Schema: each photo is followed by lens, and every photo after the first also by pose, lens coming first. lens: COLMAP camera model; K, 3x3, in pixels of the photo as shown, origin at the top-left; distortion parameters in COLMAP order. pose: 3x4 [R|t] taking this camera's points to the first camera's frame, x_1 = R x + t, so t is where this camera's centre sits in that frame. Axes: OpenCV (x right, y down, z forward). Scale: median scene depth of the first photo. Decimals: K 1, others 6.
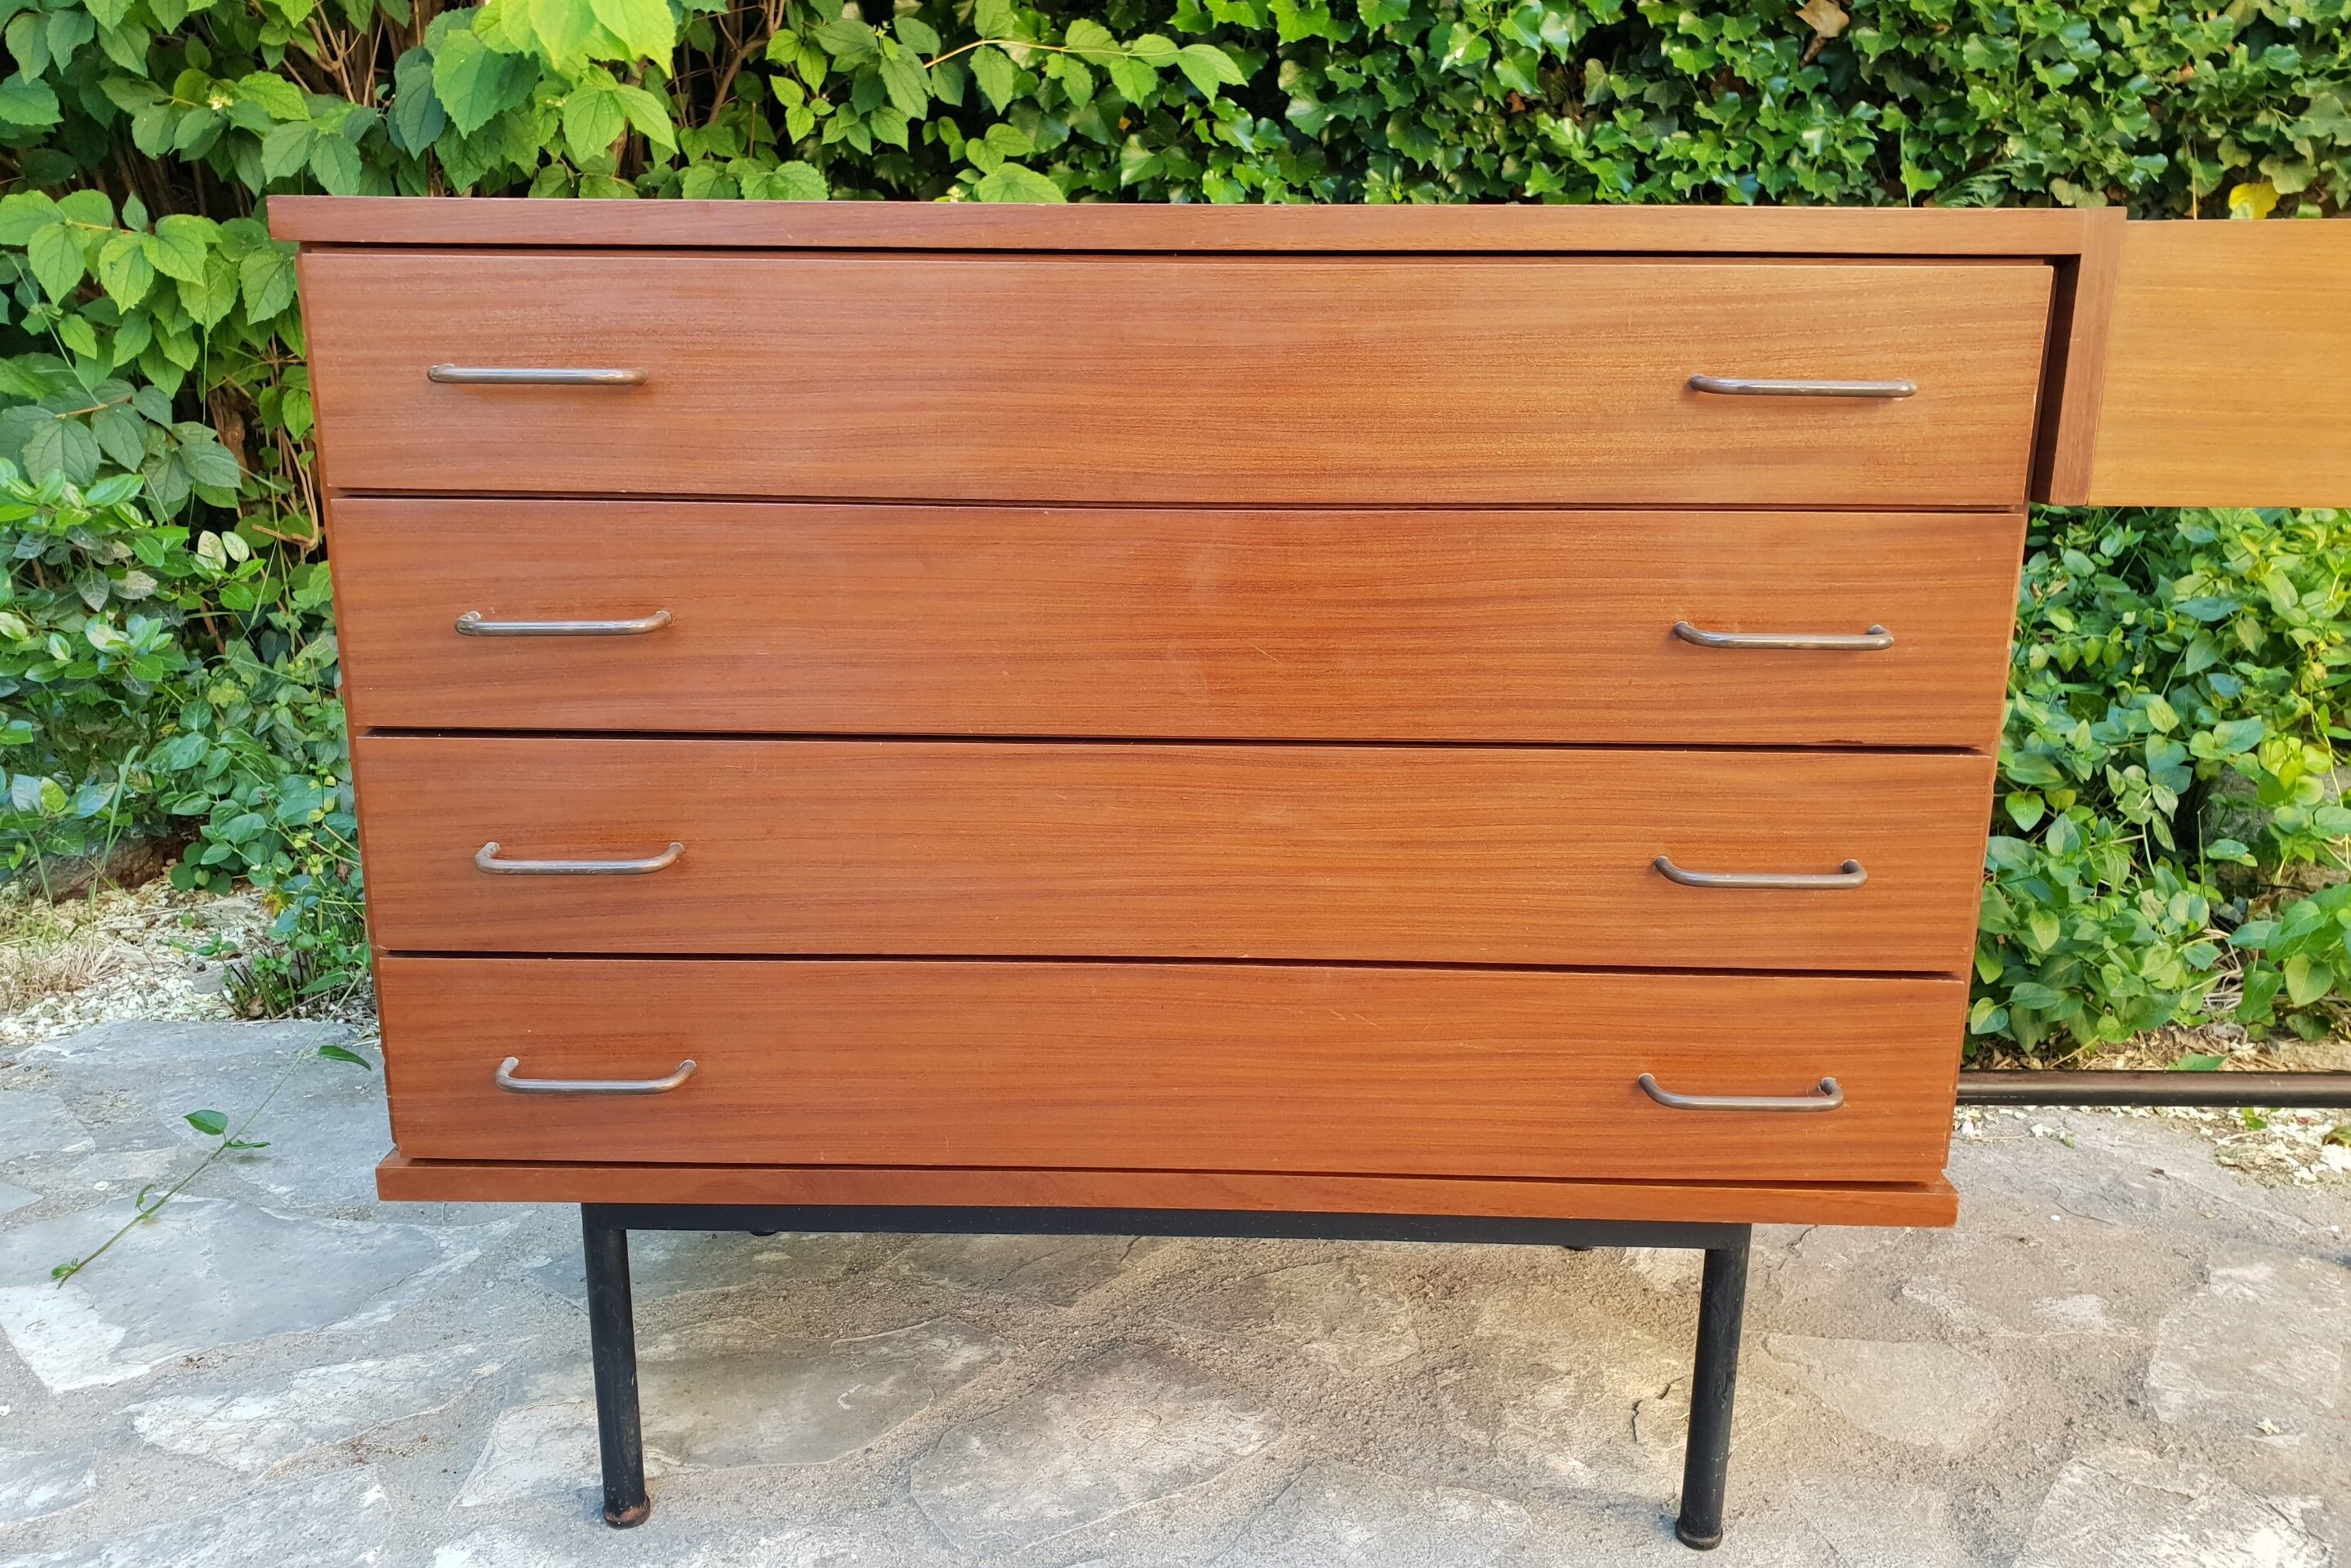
lens RADIAL K [[1834.0, 0, 1153.0], [0, 1834.0, 784.0], [0, 0, 1]] dist [0.013997, 0.017768]
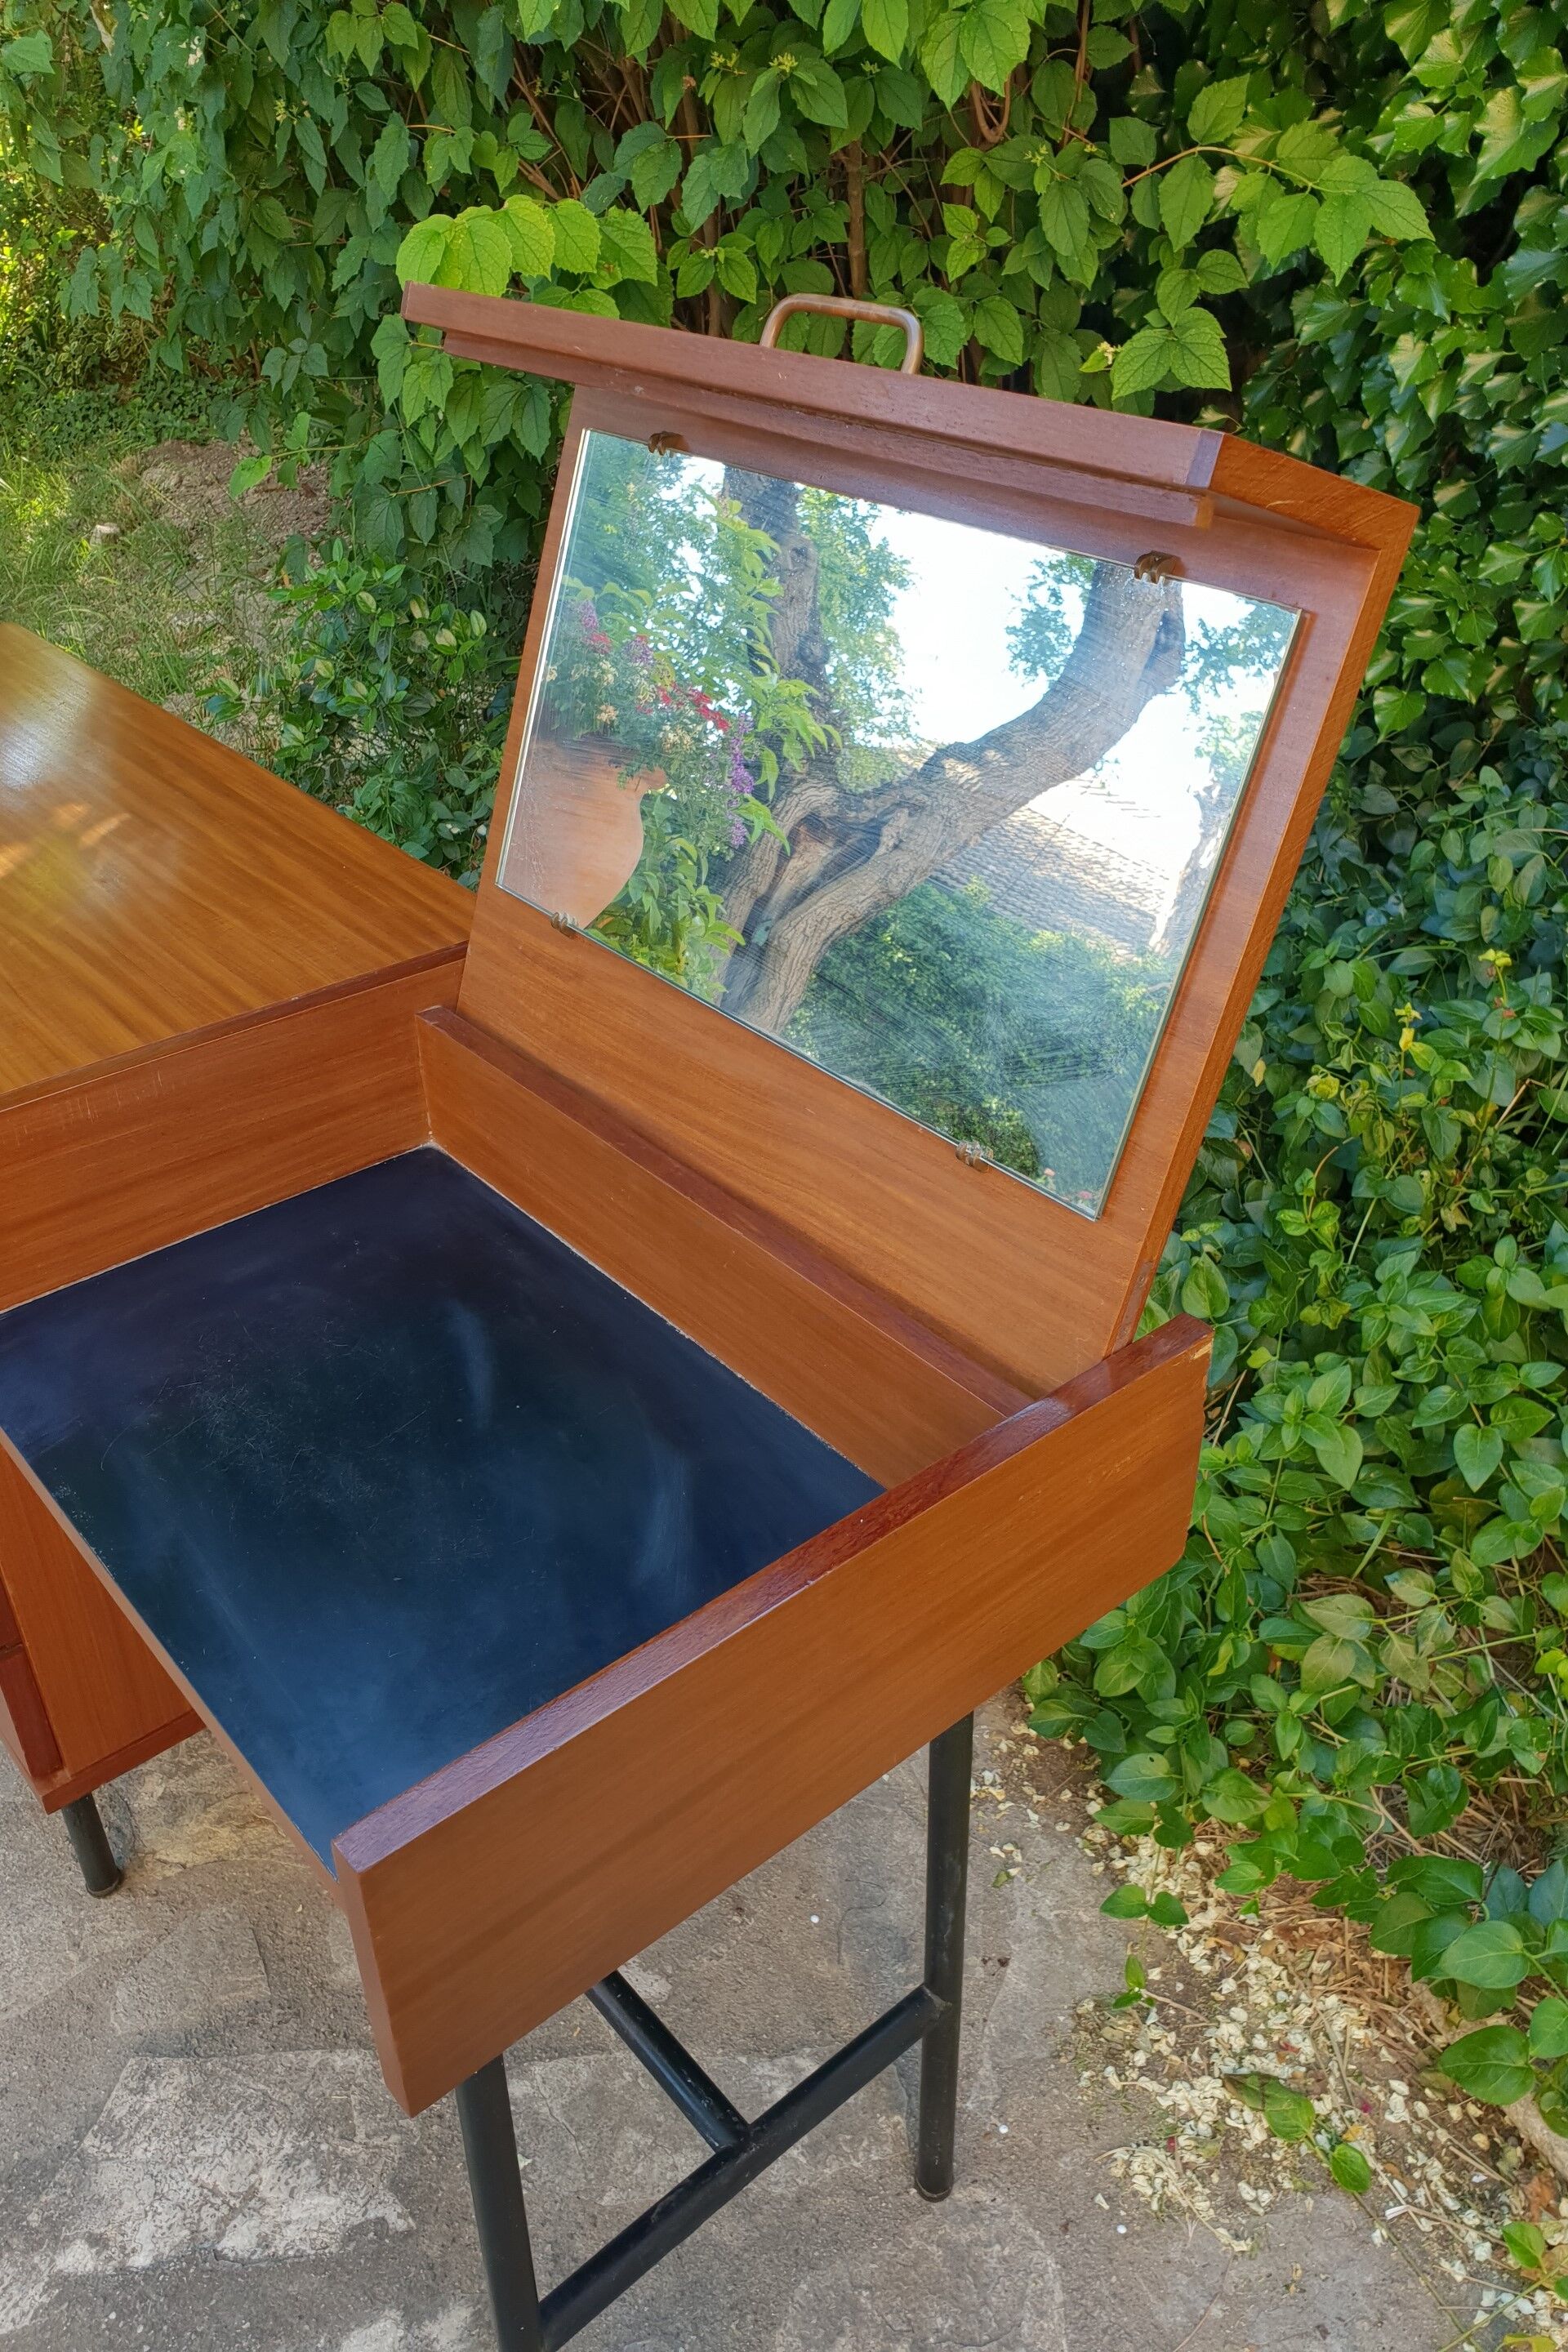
lens RADIAL K [[1815.7, 0, 790.5], [0, 1815.7, 1187.7], [0, 0, 1]] dist [0.039966, -0.006724]
pose [[0.661835, 0.401480, -0.633079, 1.084168], [-0.176648, 0.904241, 0.388771, -0.559505], [0.728540, -0.145470, 0.669379, 0.468681]]
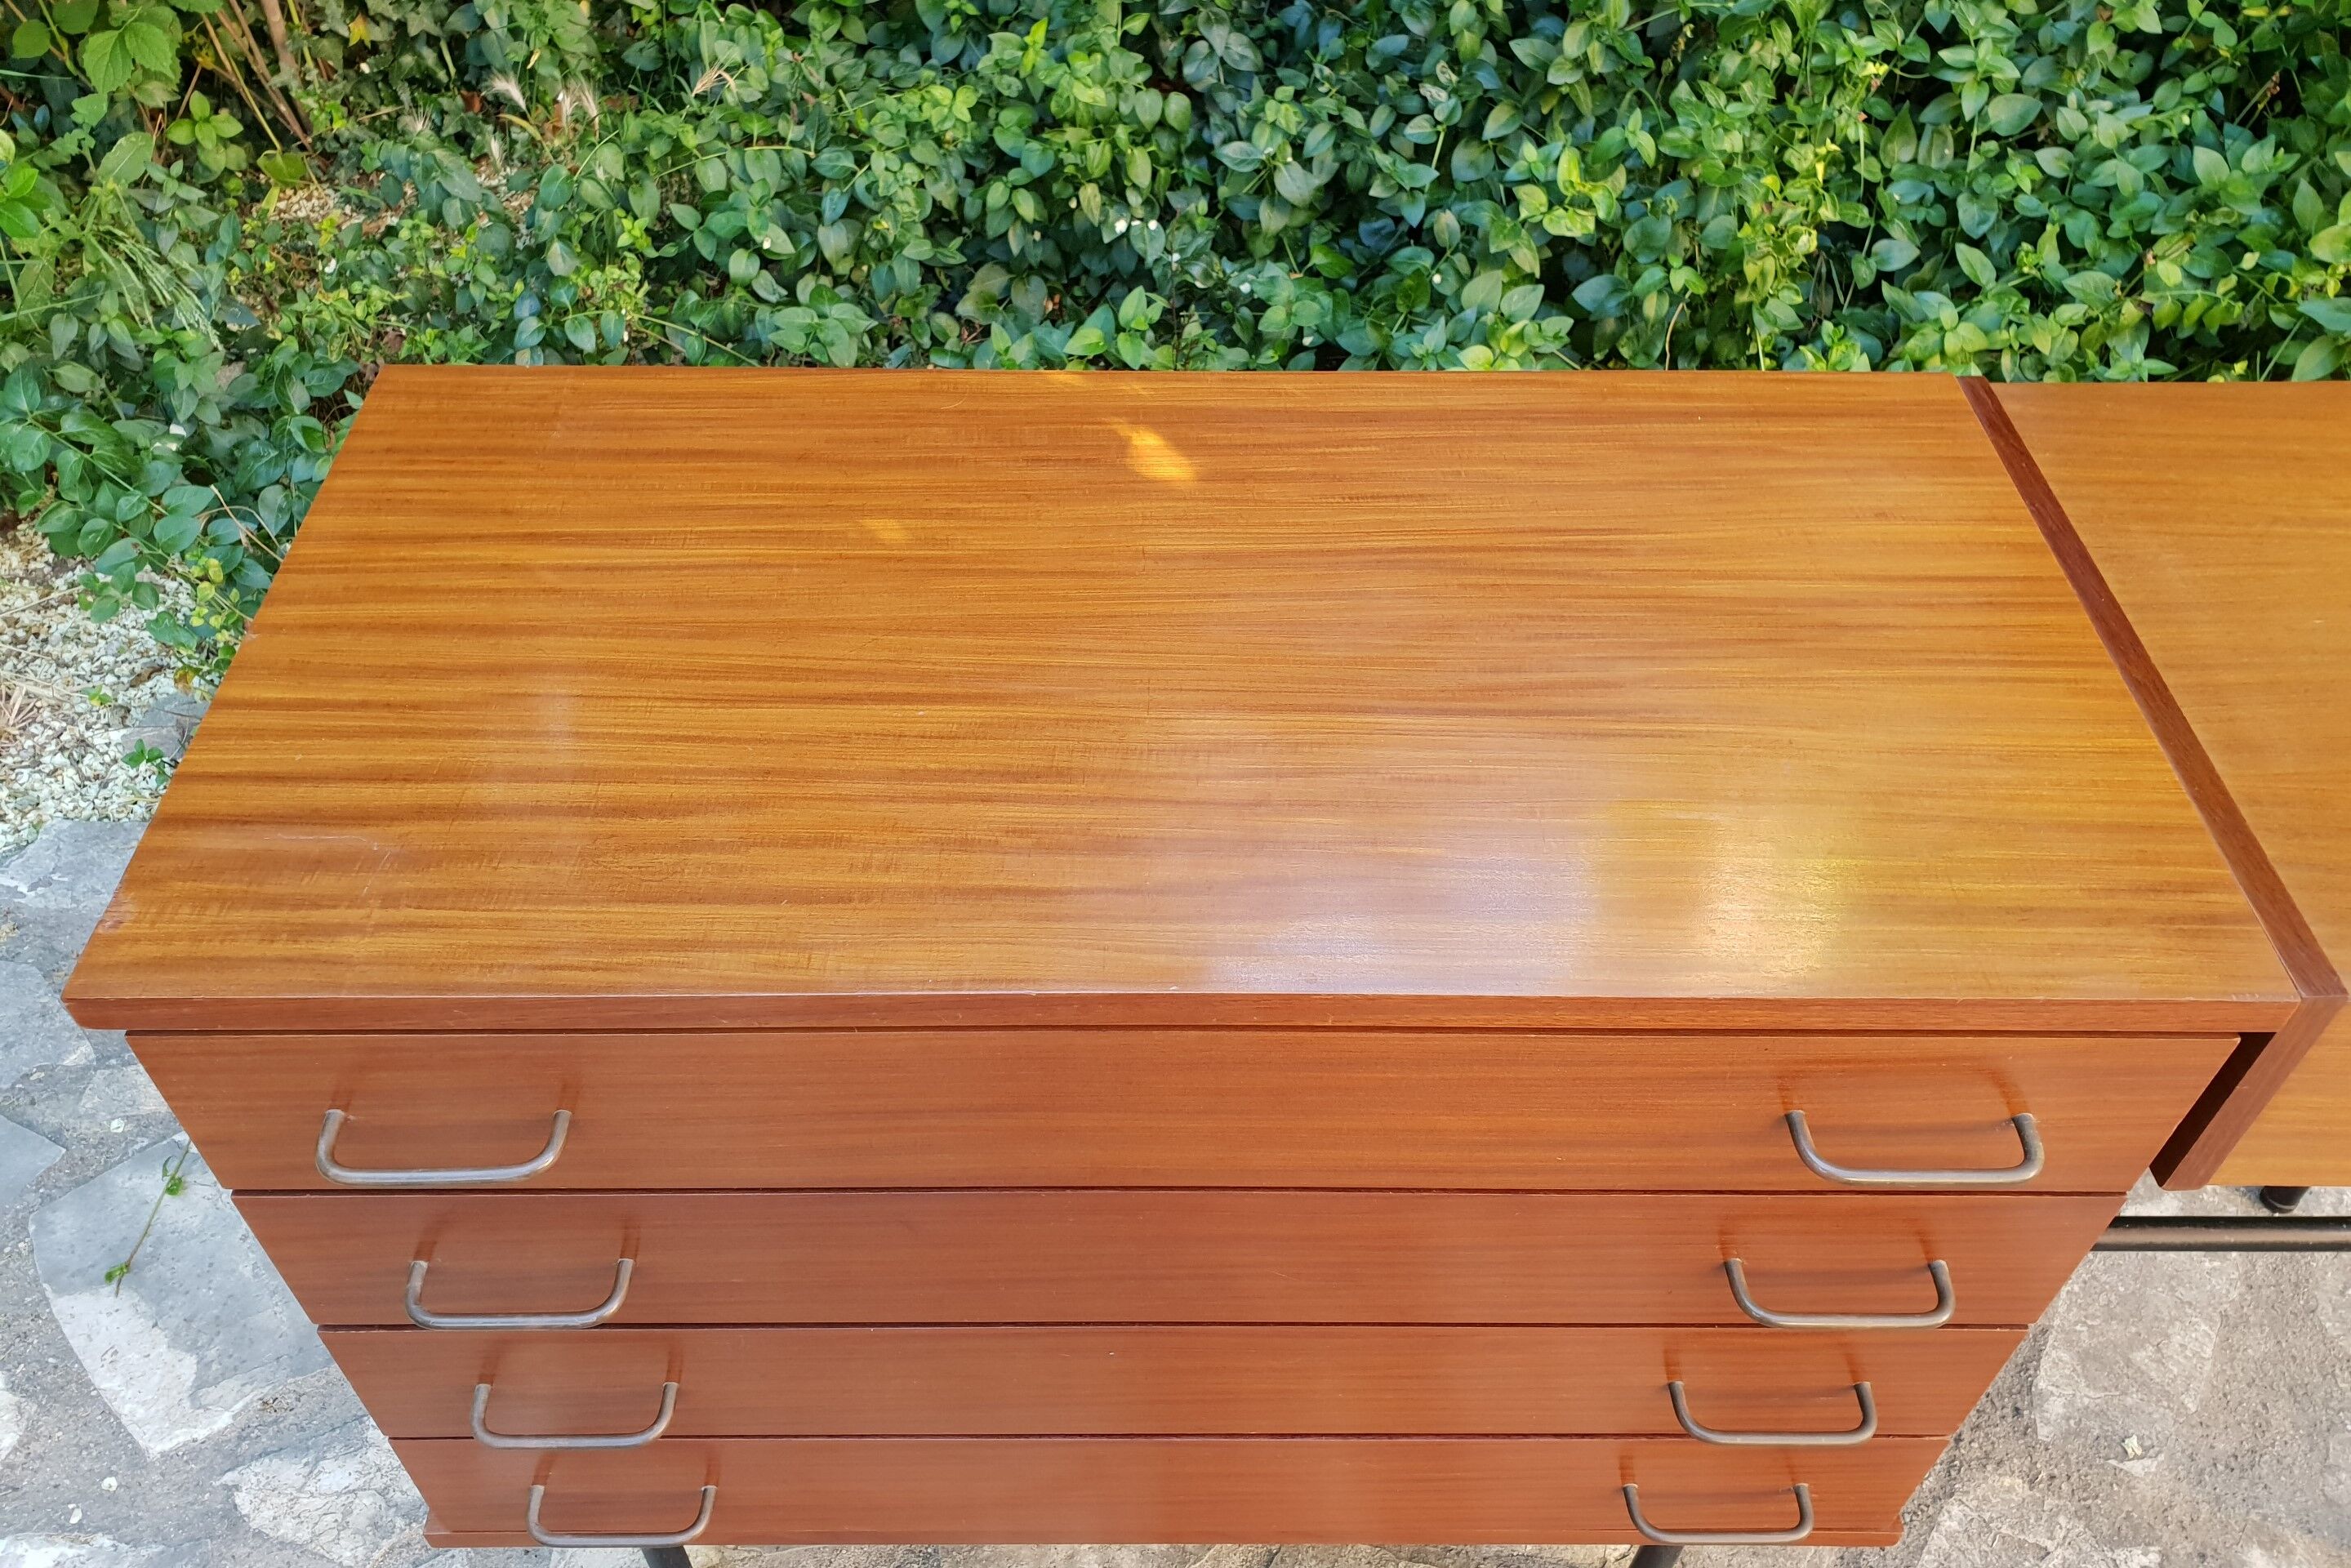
lens RADIAL K [[1815.0, 0, 1141.7], [0, 1815.0, 796.2], [0, 0, 1]] dist [0.039966, -0.006724]
pose [[0.999663, -0.017512, 0.019153, -0.018430], [0.005072, 0.855631, 0.517562, -0.551604], [-0.025451, -0.517290, 0.855432, 0.242560]]
